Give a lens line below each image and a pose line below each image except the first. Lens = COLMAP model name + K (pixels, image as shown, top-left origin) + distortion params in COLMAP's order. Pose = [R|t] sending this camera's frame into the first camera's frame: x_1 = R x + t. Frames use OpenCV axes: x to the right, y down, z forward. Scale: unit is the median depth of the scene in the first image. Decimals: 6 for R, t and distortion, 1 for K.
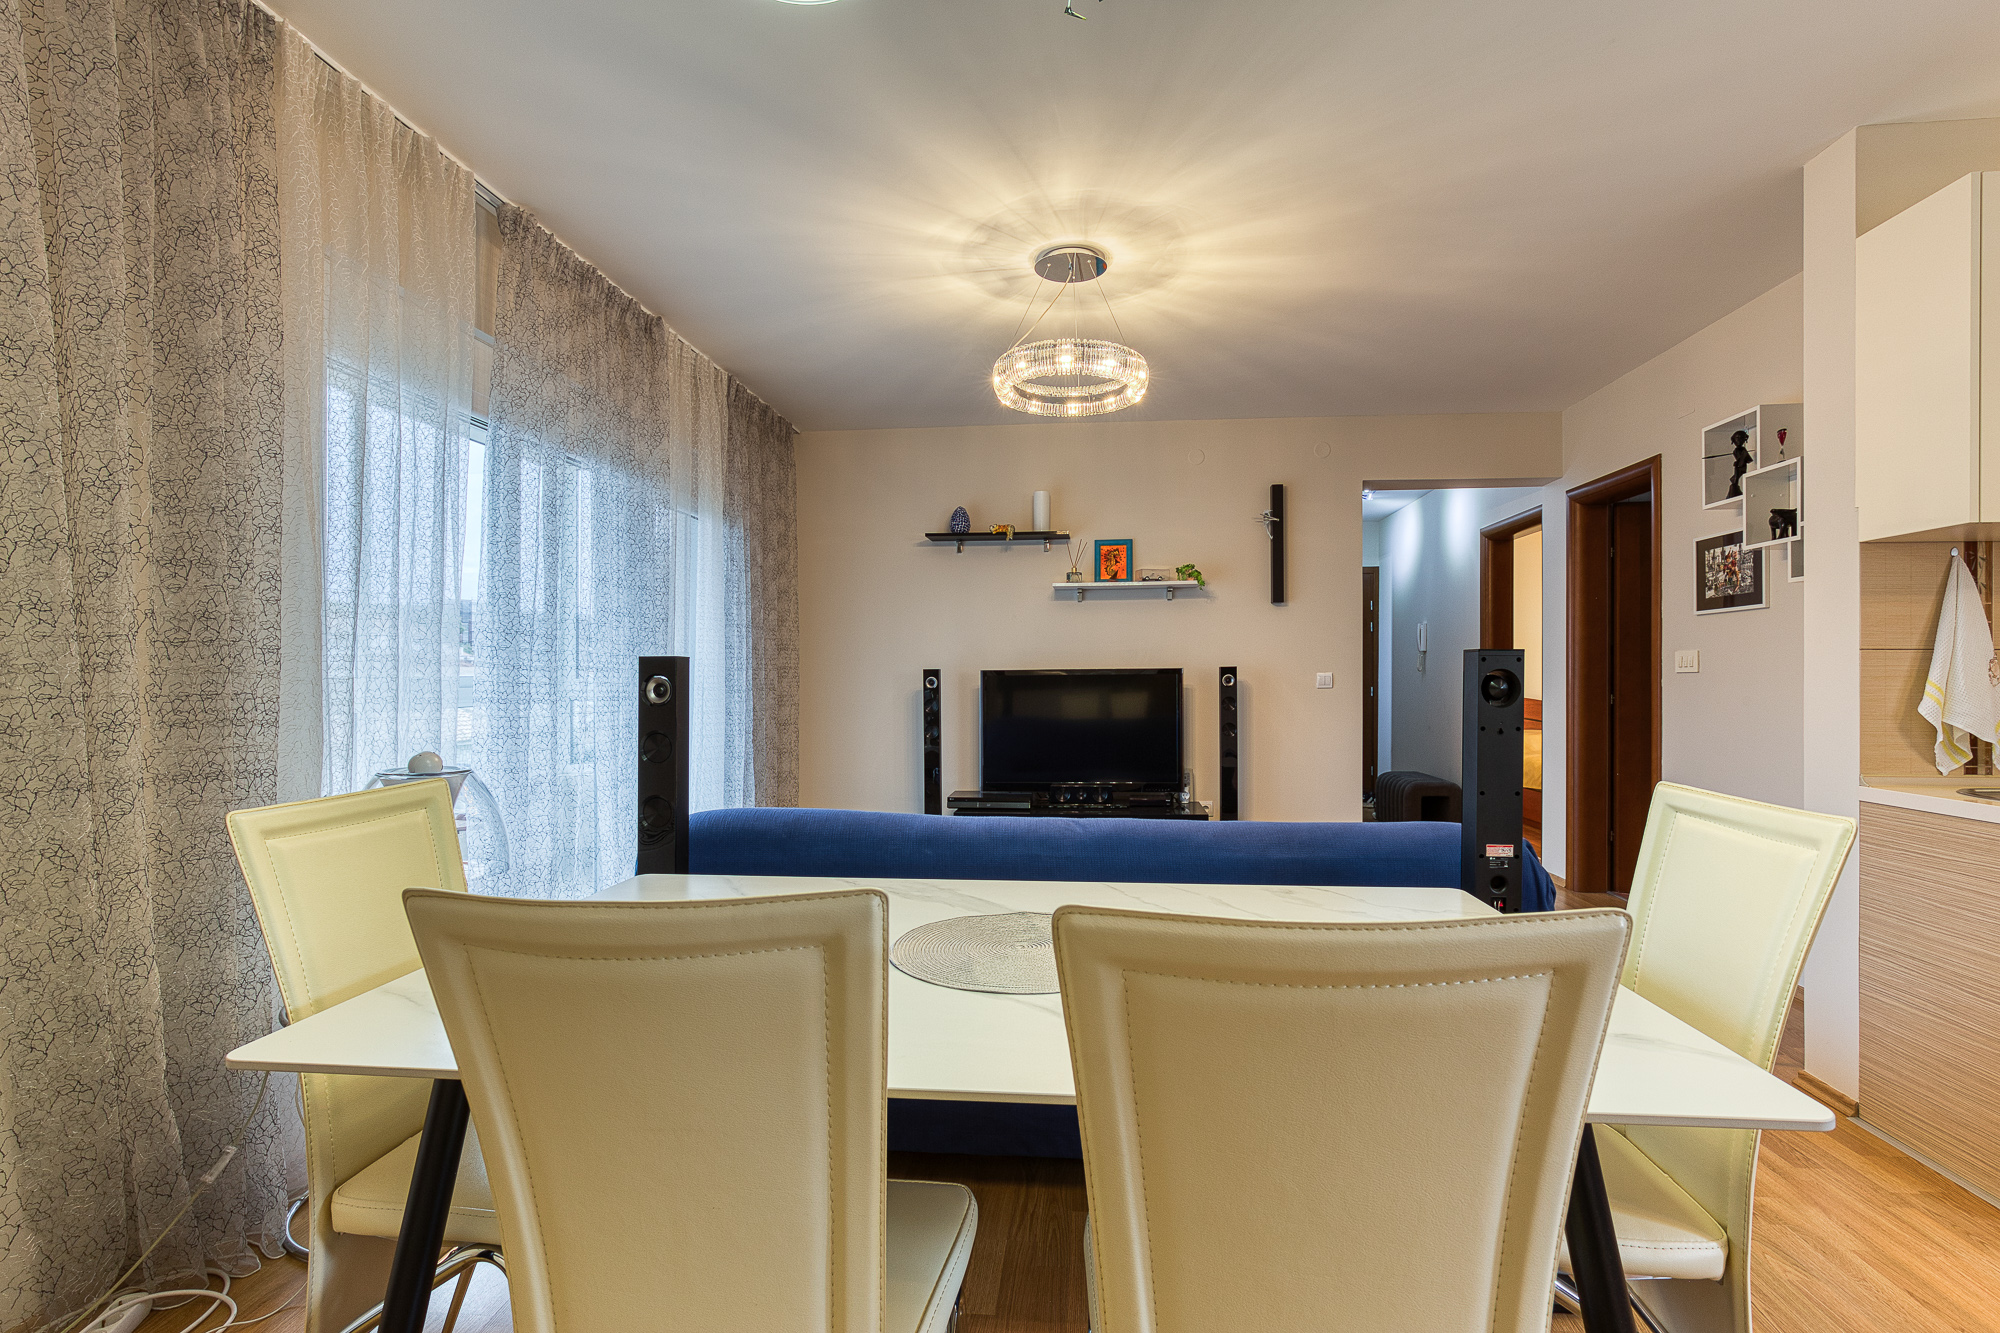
lens RADIAL K [[914.2, 0, 1022.3], [0, 914.2, 668.5], [0, 0, 1]] dist [-0.002189, 0.001989]
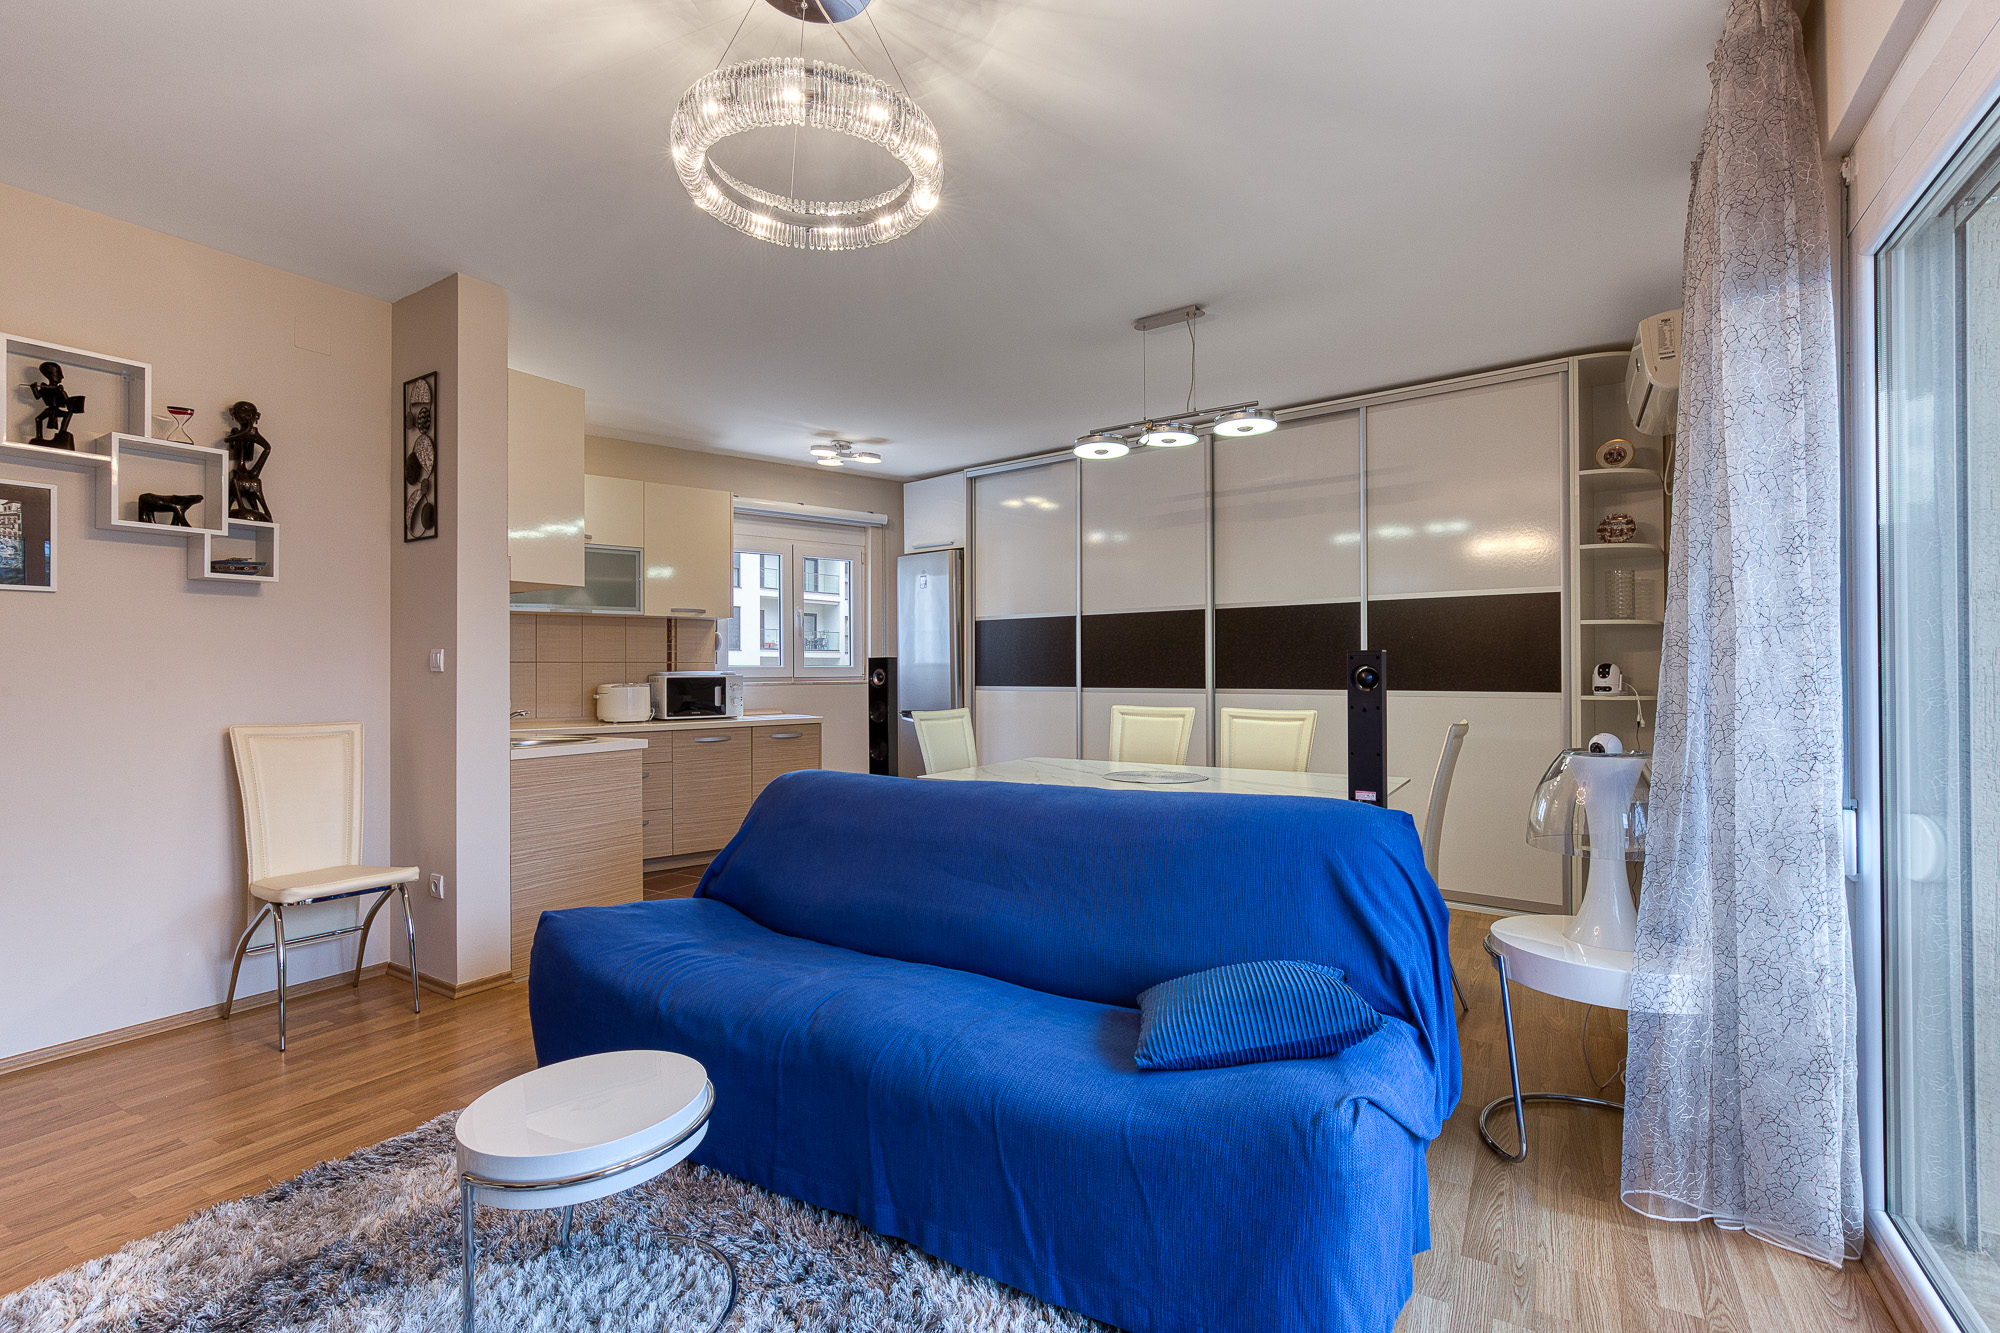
lens RADIAL K [[914.2, 0, 1013.8], [0, 914.2, 663.1], [0, 0, 1]] dist [-0.002189, 0.001989]
pose [[-0.902154, 0.011444, 0.431263, -0.259214], [0.006376, 0.999893, -0.013194, 0.009376], [-0.431368, -0.009153, -0.902130, 1.243384]]
